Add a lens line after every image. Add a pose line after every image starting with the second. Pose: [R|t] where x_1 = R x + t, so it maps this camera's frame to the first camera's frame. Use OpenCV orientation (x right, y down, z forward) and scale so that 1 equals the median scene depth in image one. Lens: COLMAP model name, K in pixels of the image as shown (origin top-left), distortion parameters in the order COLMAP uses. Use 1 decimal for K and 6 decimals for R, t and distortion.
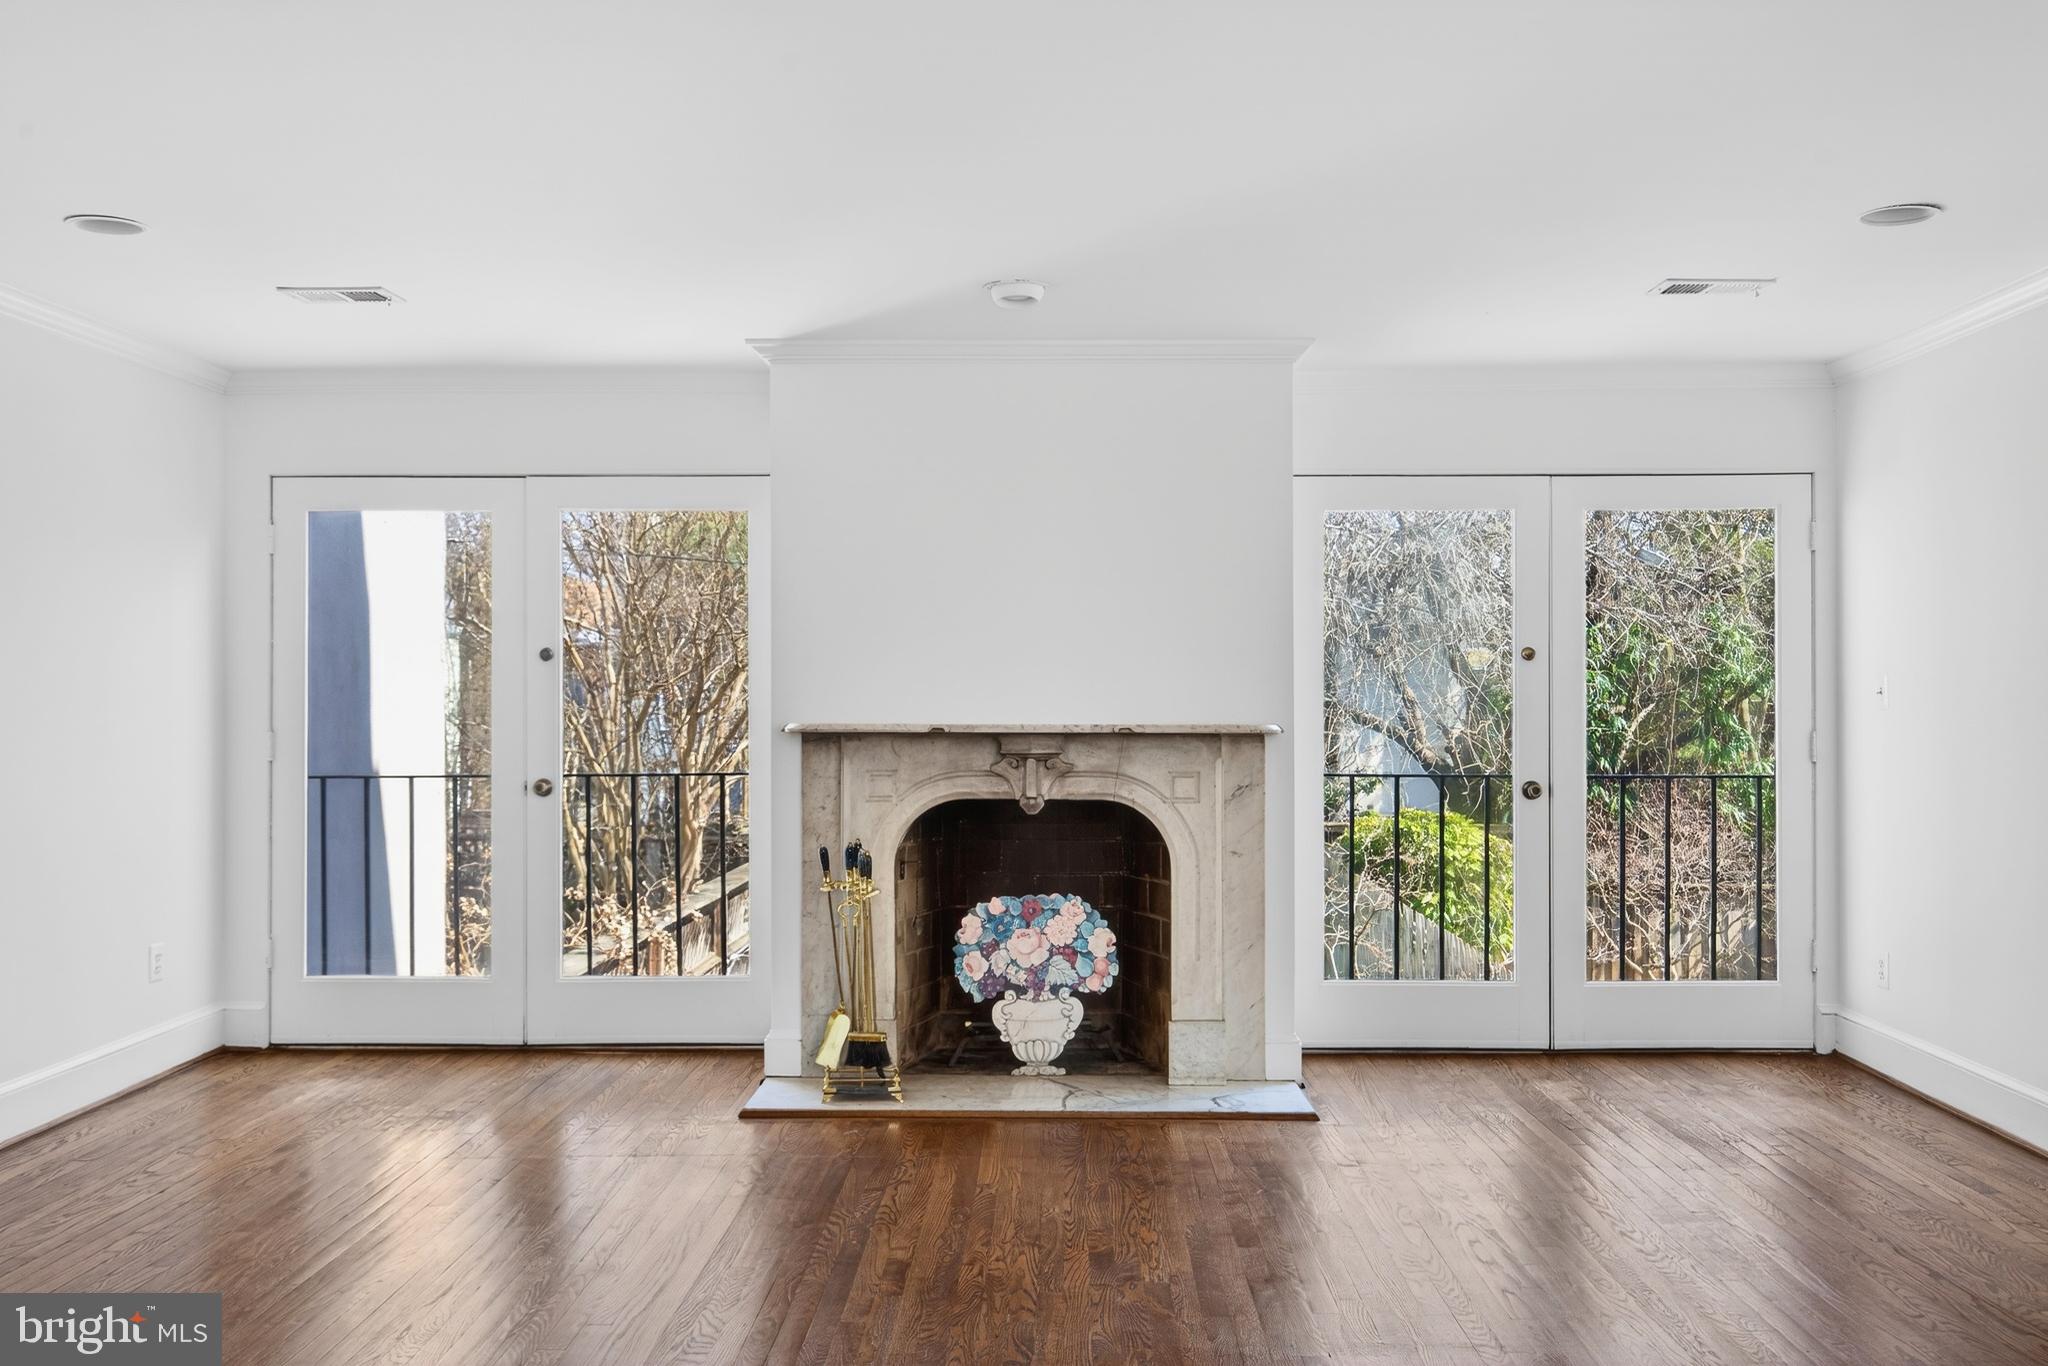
lens RADIAL K [[1818.2, 0, 1024.0], [0, 1818.2, 683.0], [0, 0, 1]] dist [-0.009351, -0.005792]
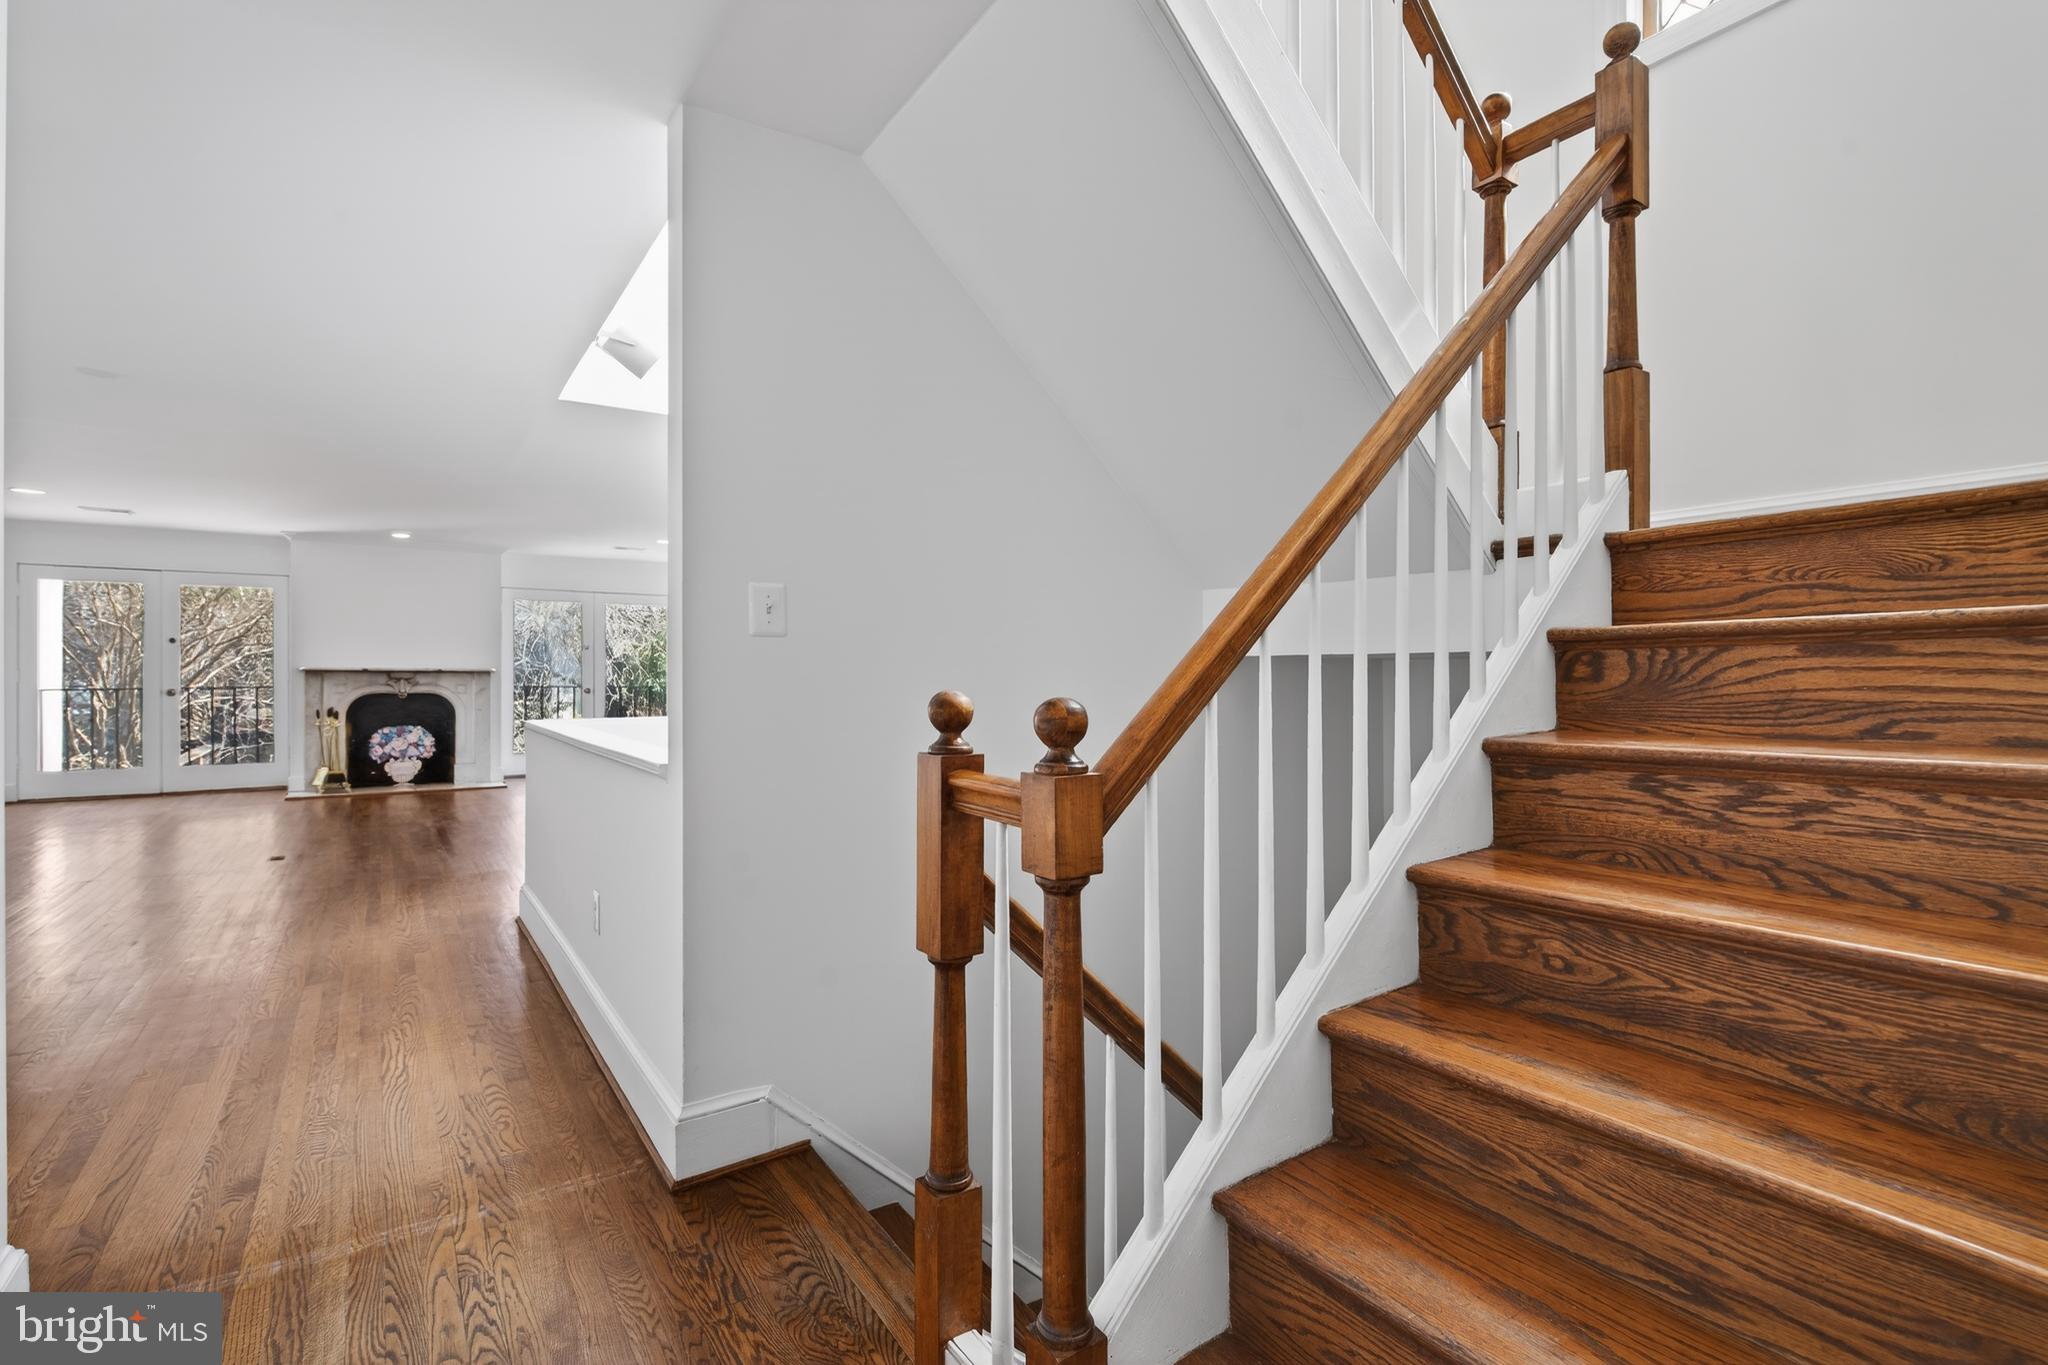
lens RADIAL K [[937.1, 0, 1030.9], [0, 937.1, 677.5], [0, 0, 1]] dist [0.001424, -0.000286]
pose [[0.808295, 0.000807, 0.588778, -0.065592], [-0.009745, 0.999880, 0.012009, 0.008757], [-0.588697, -0.015445, 0.808206, -0.840494]]
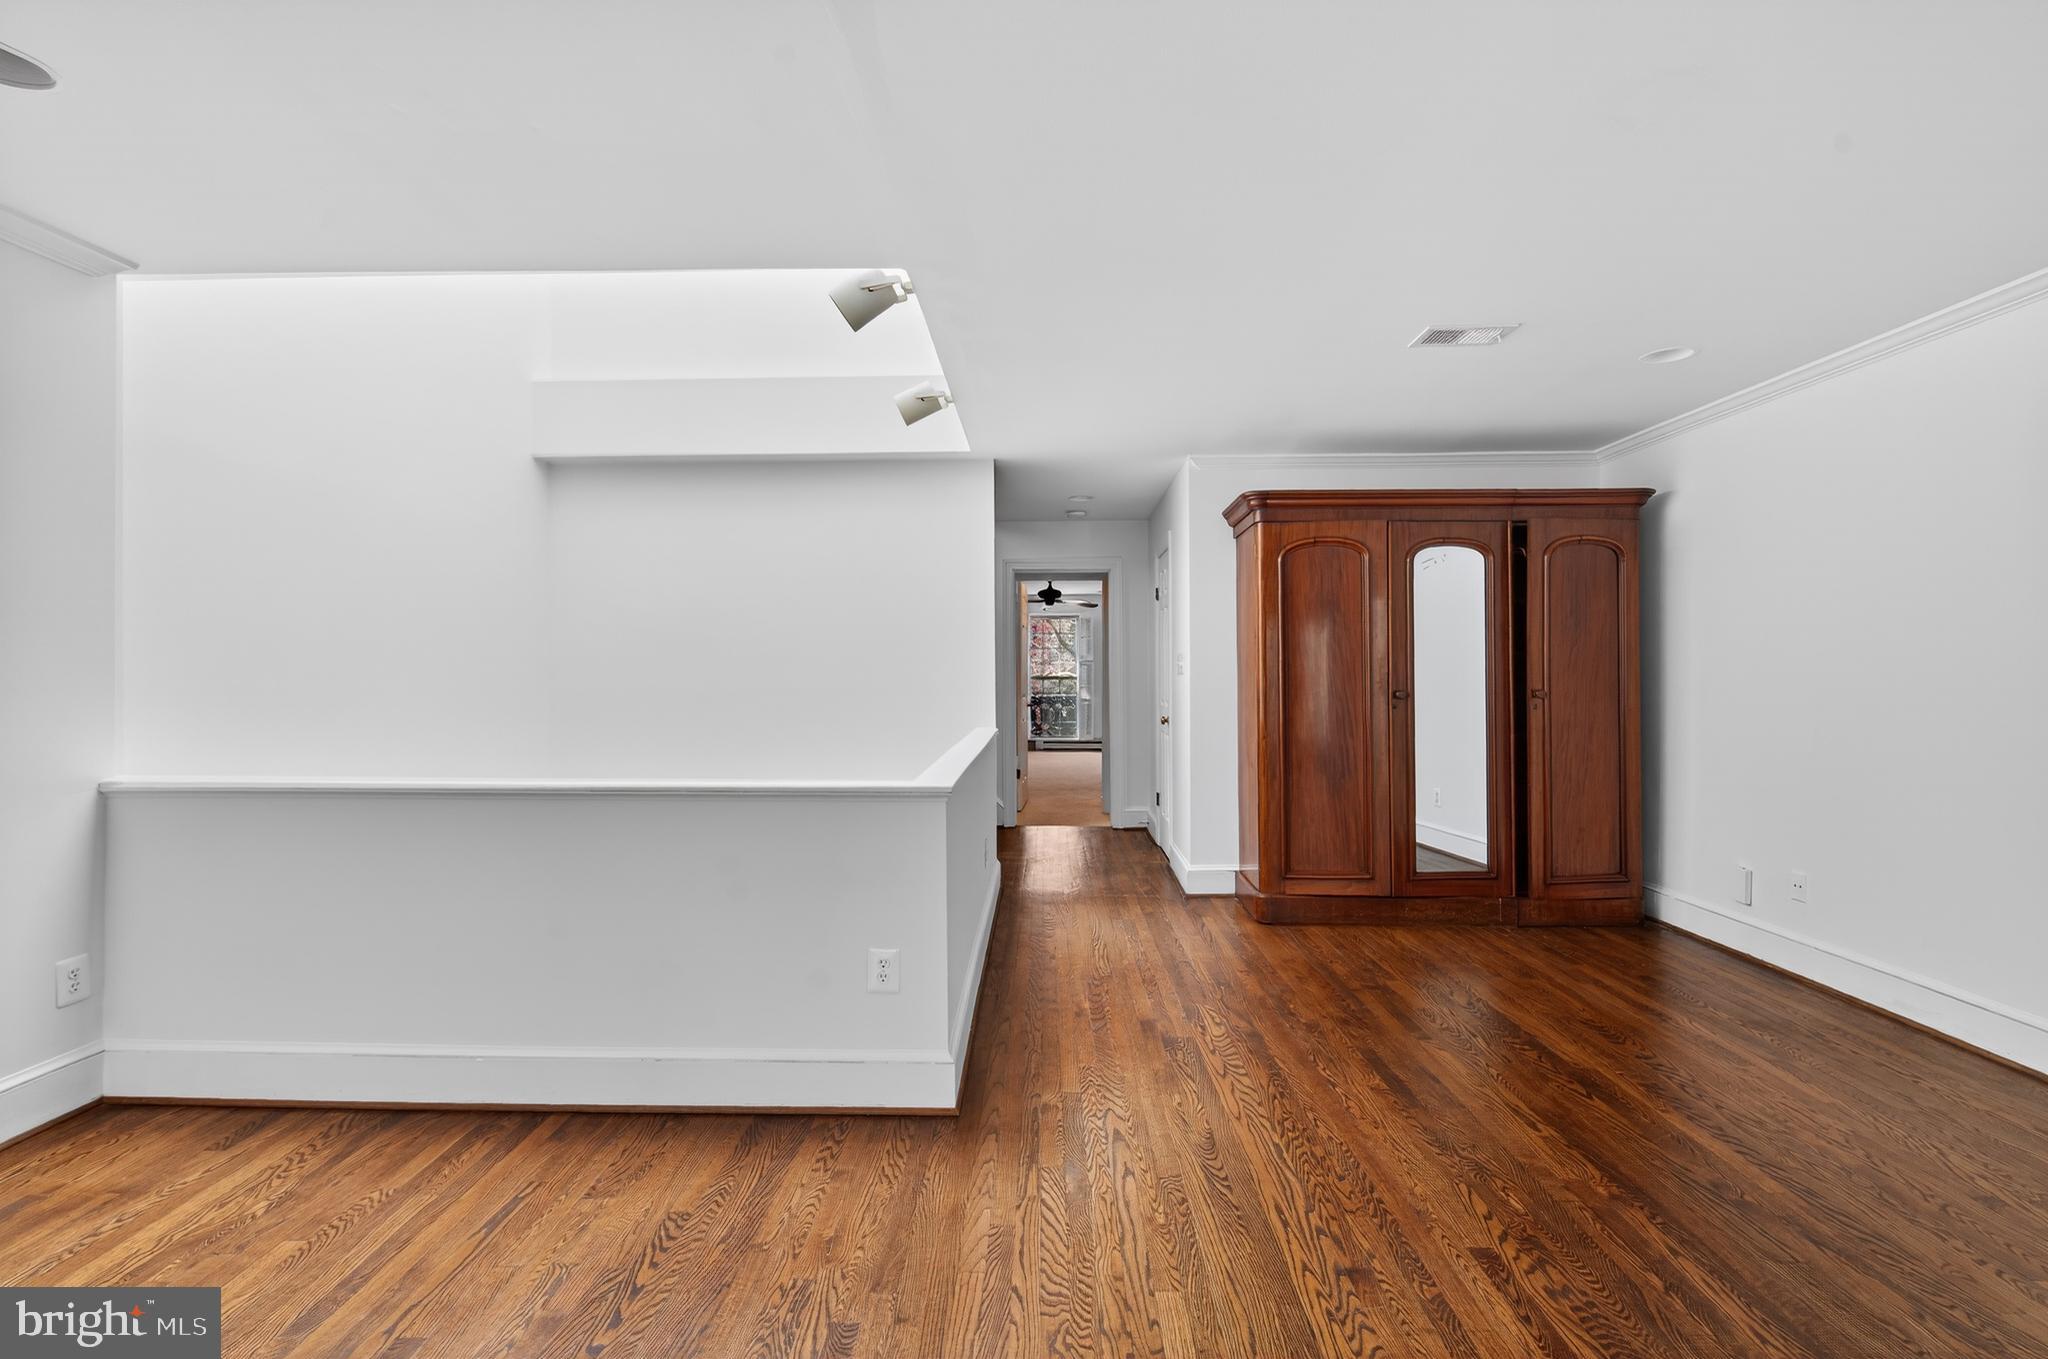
lens RADIAL K [[943.5, 0, 1011.6], [0, 943.5, 675.2], [0, 0, 1]] dist [-0.001343, -0.000524]
pose [[-0.999804, 0.008090, 0.018065, 0.003003], [0.007899, 0.999913, -0.010602, 0.007591], [-0.018150, -0.010457, -0.999781, 0.382395]]
